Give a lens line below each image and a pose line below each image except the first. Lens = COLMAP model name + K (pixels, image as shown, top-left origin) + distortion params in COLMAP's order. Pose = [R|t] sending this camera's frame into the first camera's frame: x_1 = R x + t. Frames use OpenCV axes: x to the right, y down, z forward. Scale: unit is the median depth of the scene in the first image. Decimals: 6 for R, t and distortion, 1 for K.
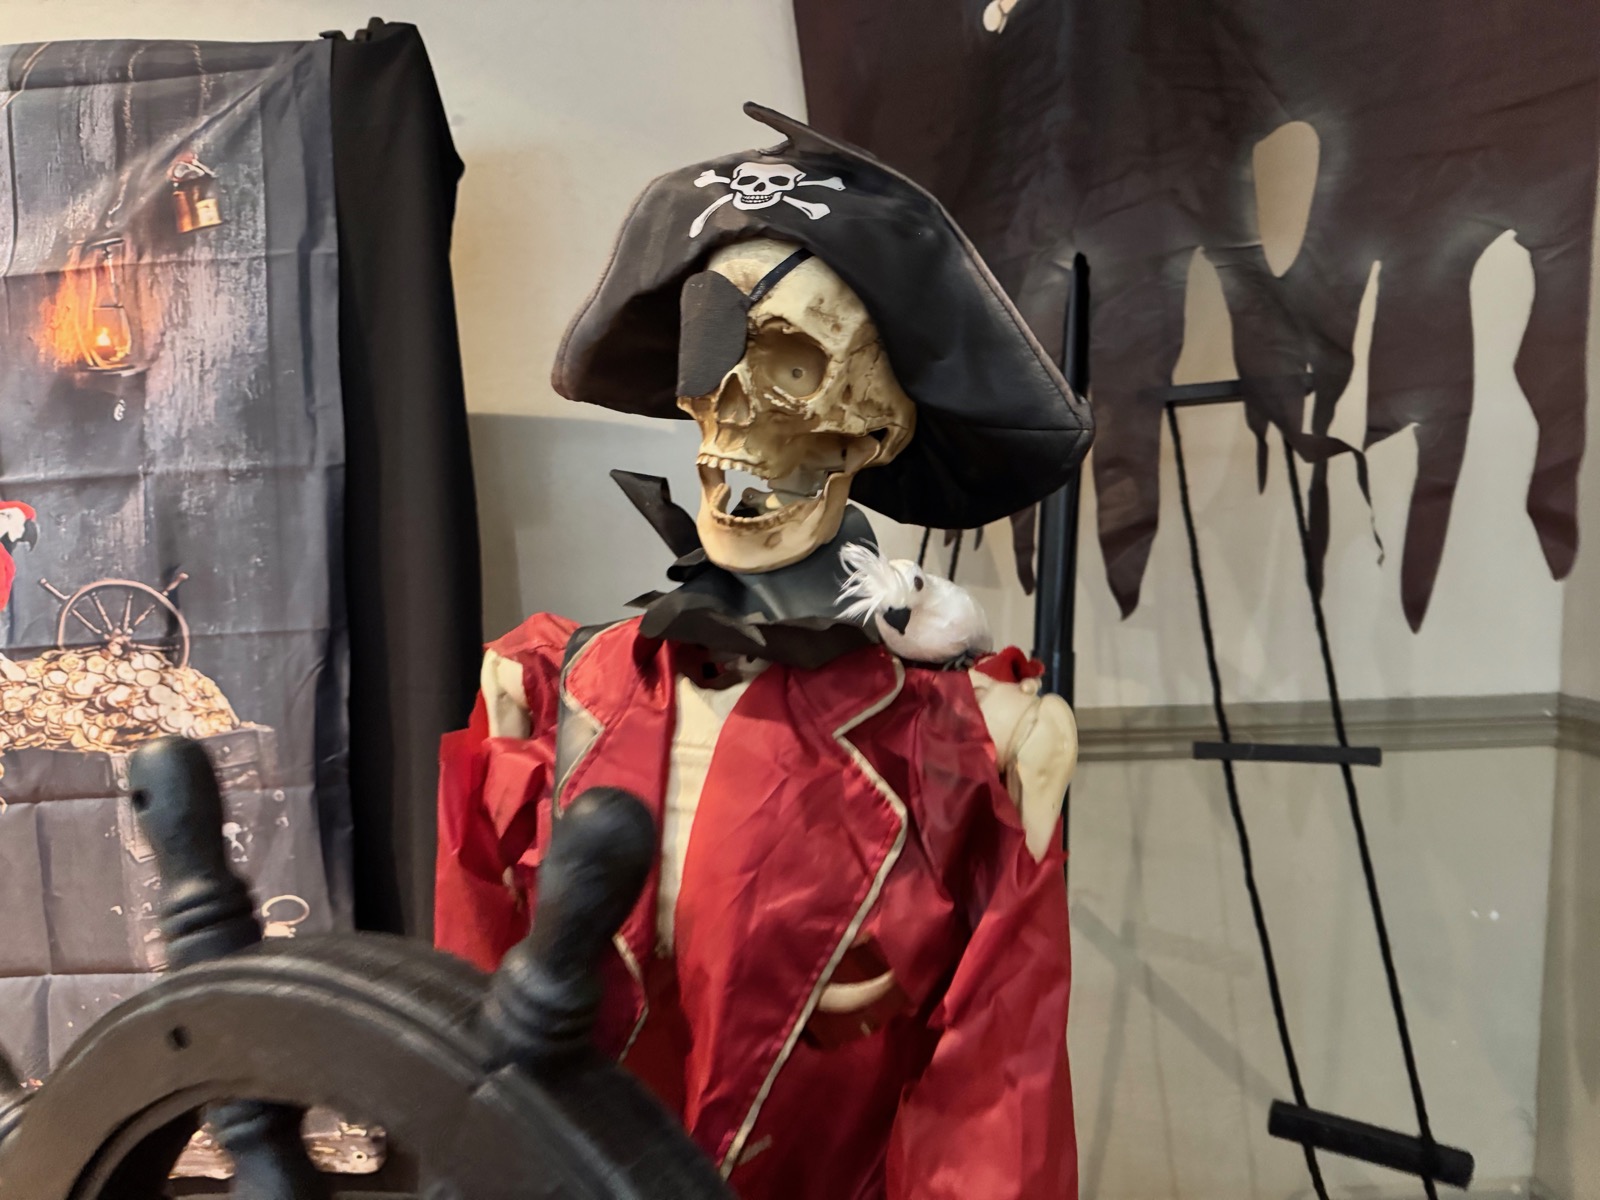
lens RADIAL K [[1094.7, 0, 811.7], [0, 1094.7, 608.3], [0, 0, 1]] dist [0.043378, -0.026136]
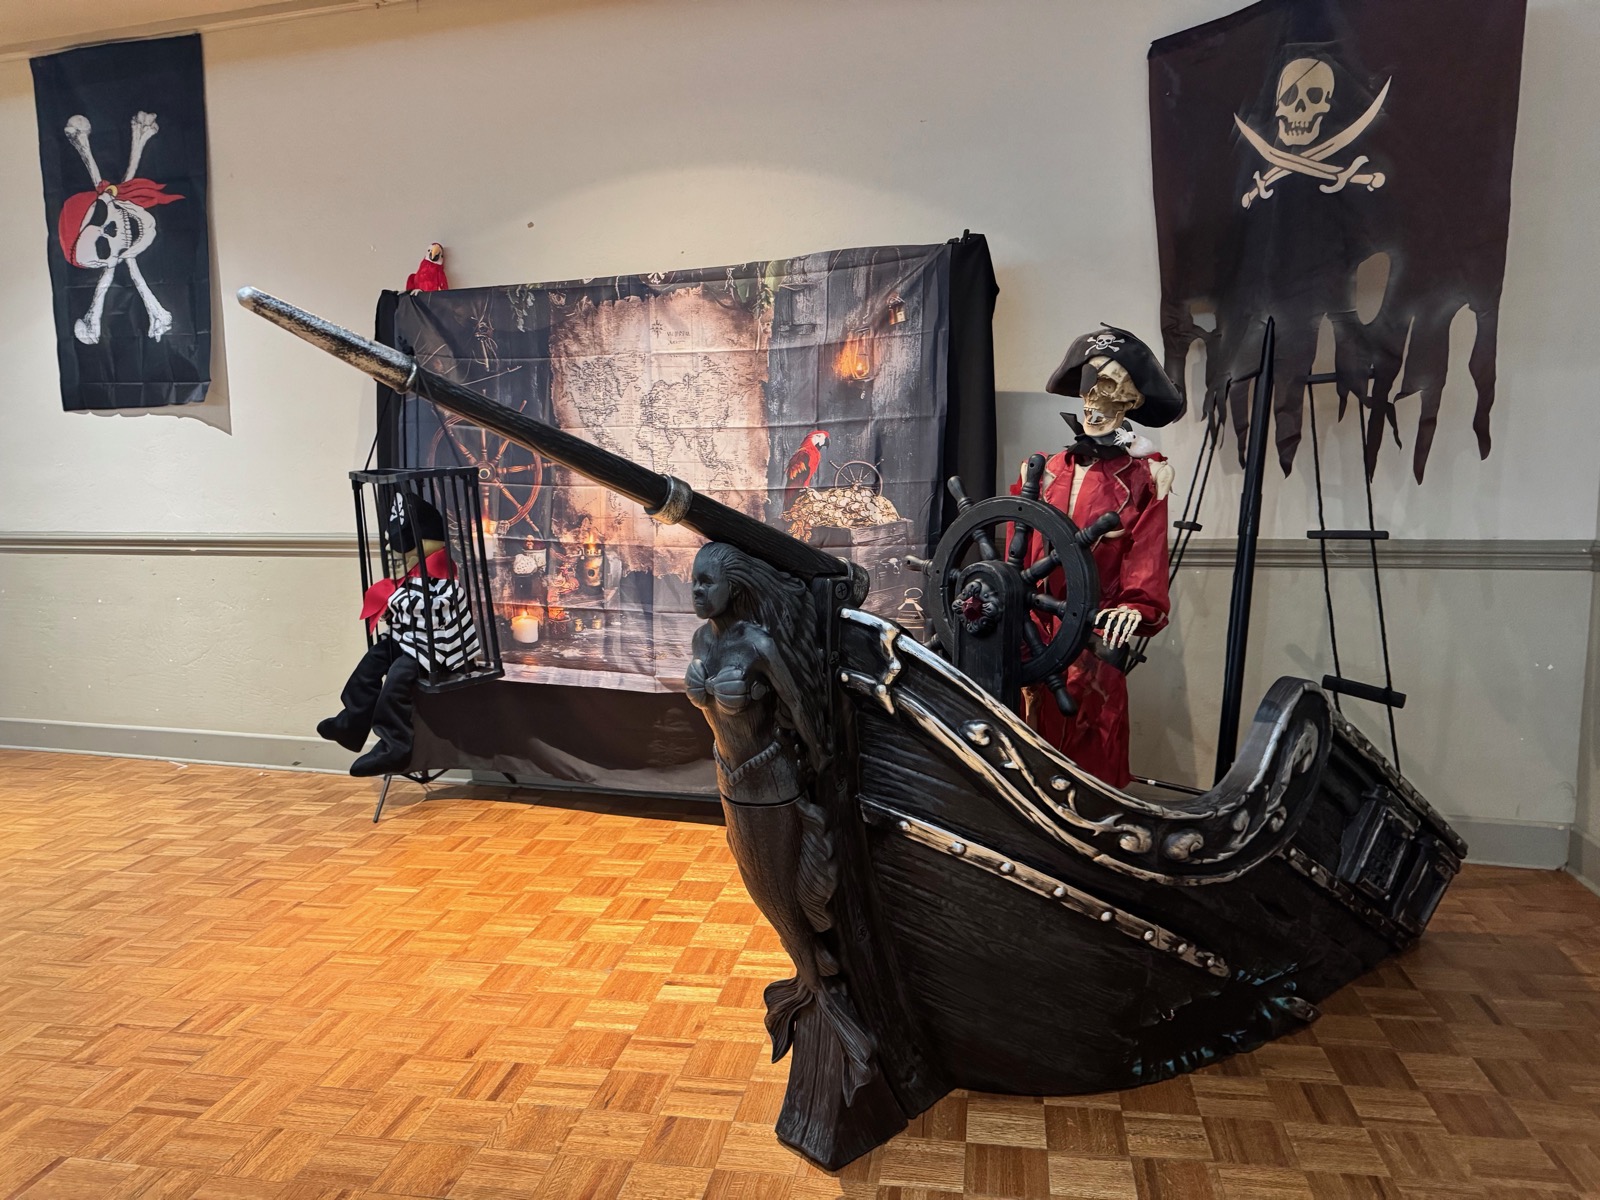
lens RADIAL K [[1094.7, 0, 787.6], [0, 1094.7, 601.7], [0, 0, 1]] dist [0.043378, -0.026136]
pose [[0.923351, 0.056142, -0.379830, 0.213031], [-0.044545, 0.998236, 0.039261, 0.211958], [0.381364, -0.019332, 0.924223, -1.450185]]
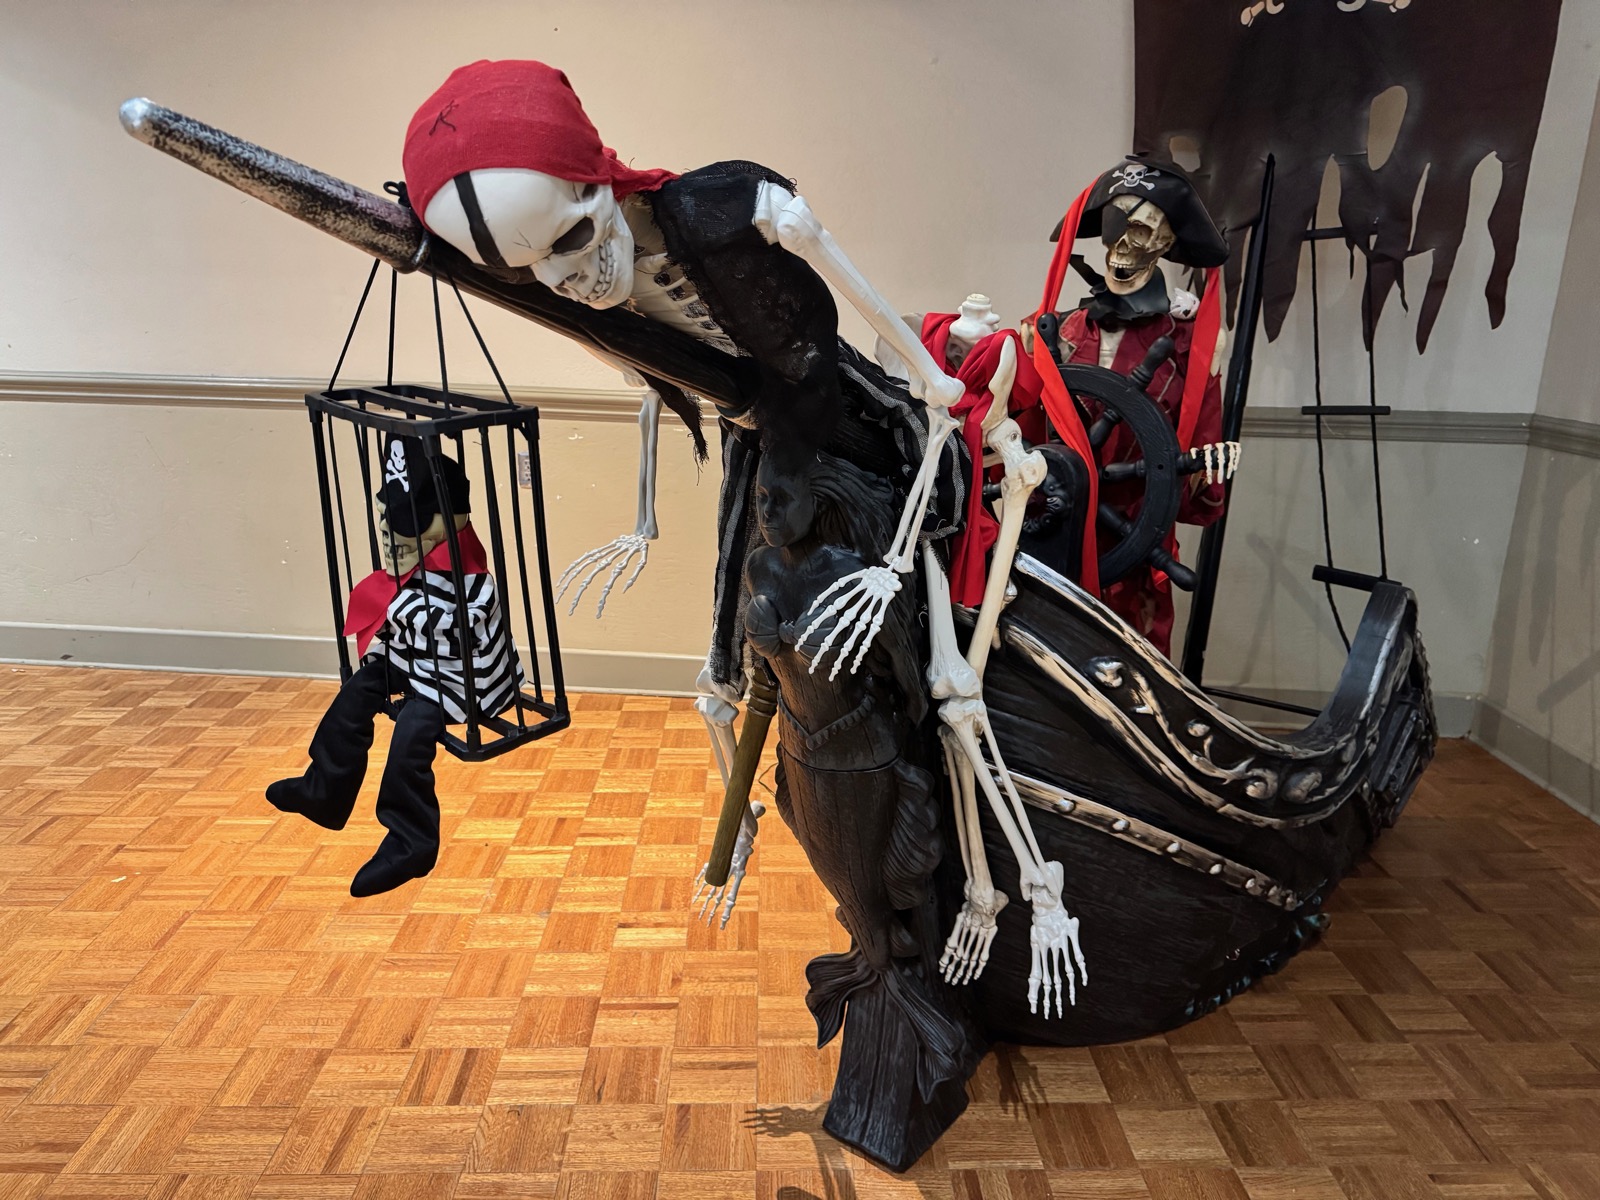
lens RADIAL K [[1094.7, 0, 801.7], [0, 1094.7, 628.0], [0, 0, 1]] dist [0.043378, -0.026136]
pose [[0.980572, 0.091425, -0.173554, -0.160994], [-0.057566, 0.979910, 0.190953, 0.180573], [0.187525, -0.177253, 0.966135, -1.248659]]
